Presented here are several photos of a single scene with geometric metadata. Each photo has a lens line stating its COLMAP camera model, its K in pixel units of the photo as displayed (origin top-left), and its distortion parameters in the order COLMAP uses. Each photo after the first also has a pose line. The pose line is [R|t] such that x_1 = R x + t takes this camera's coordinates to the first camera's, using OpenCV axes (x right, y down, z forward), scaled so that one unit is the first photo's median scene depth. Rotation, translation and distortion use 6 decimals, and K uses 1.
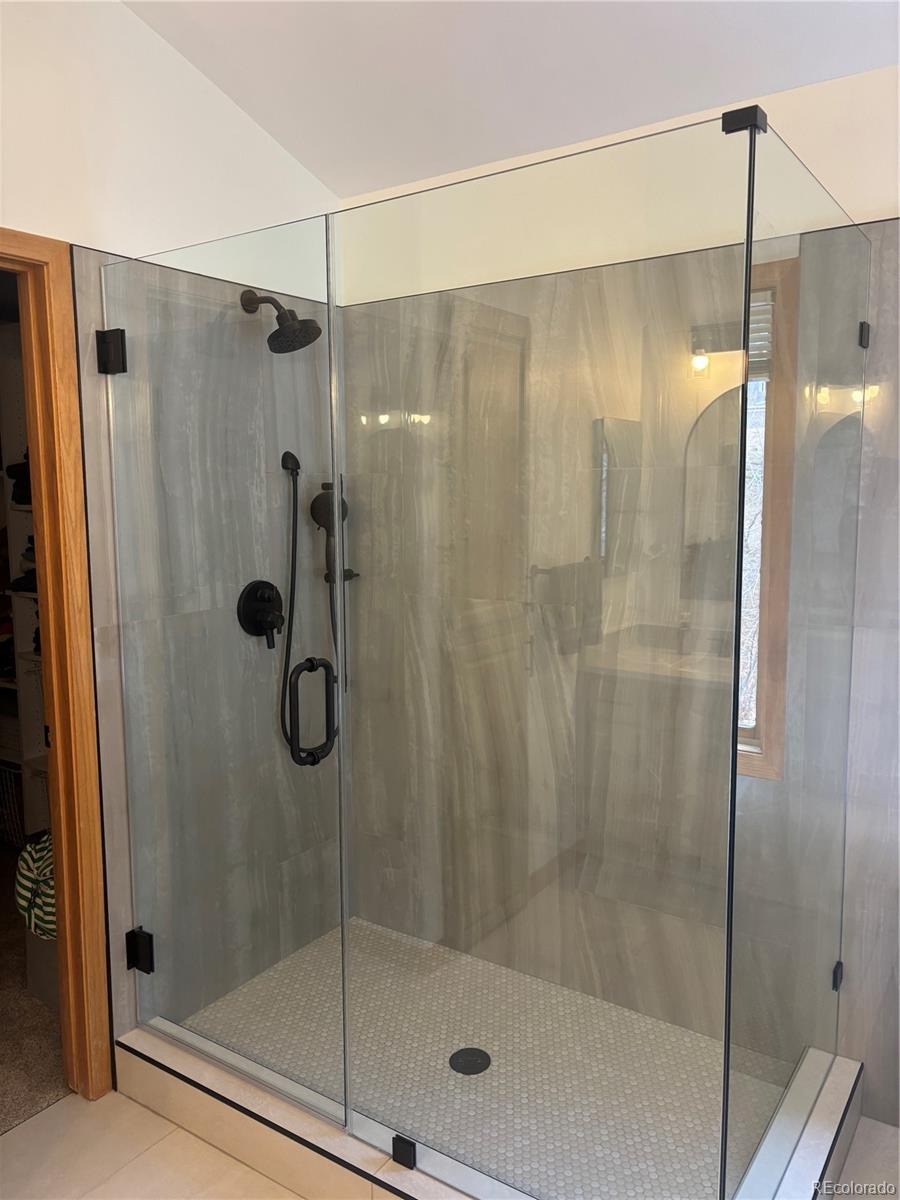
lens RADIAL K [[900.6, 0, 455.2], [0, 900.6, 588.8], [0, 0, 1]] dist [0.068211, -0.071451]
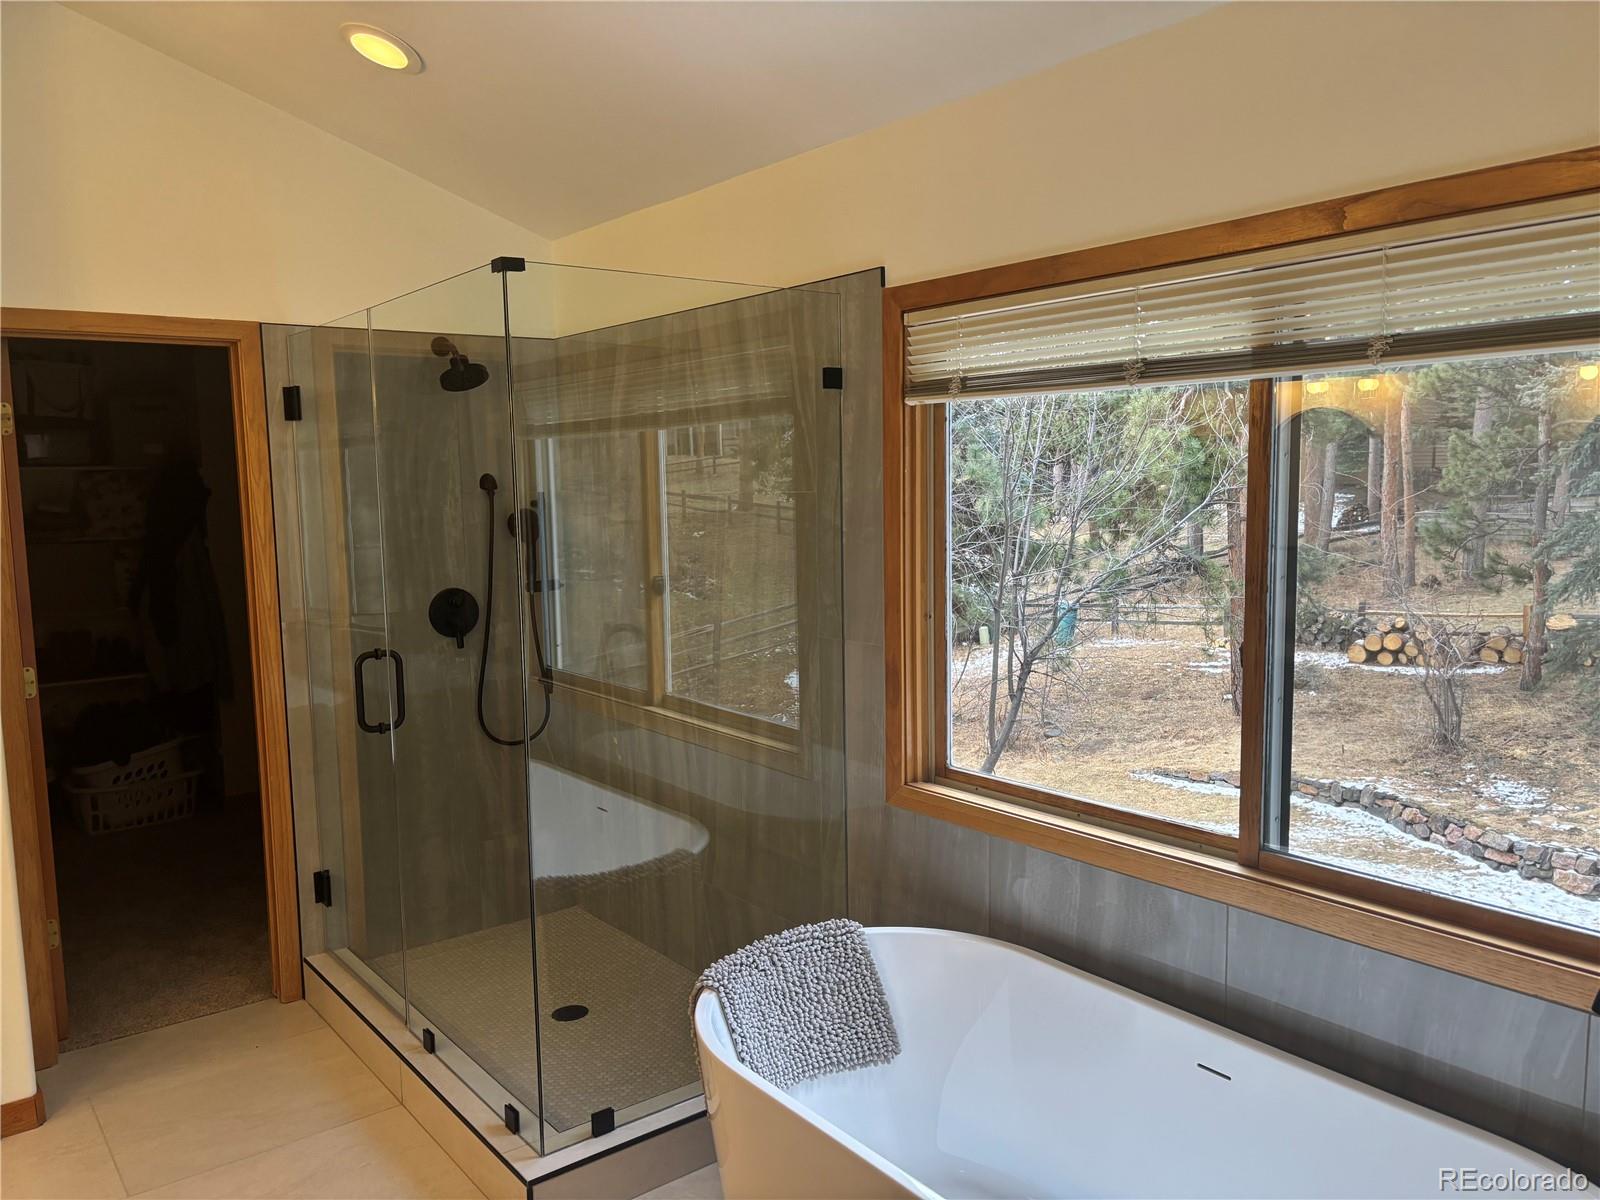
lens RADIAL K [[1200.8, 0, 806.2], [0, 1200.8, 604.5], [0, 0, 1]] dist [0.068211, -0.071451]
pose [[0.953273, 0.020925, -0.301385, 0.727663], [-0.021713, 0.999764, 0.000736, 0.000676], [0.301329, 0.005843, 0.953502, -0.345595]]
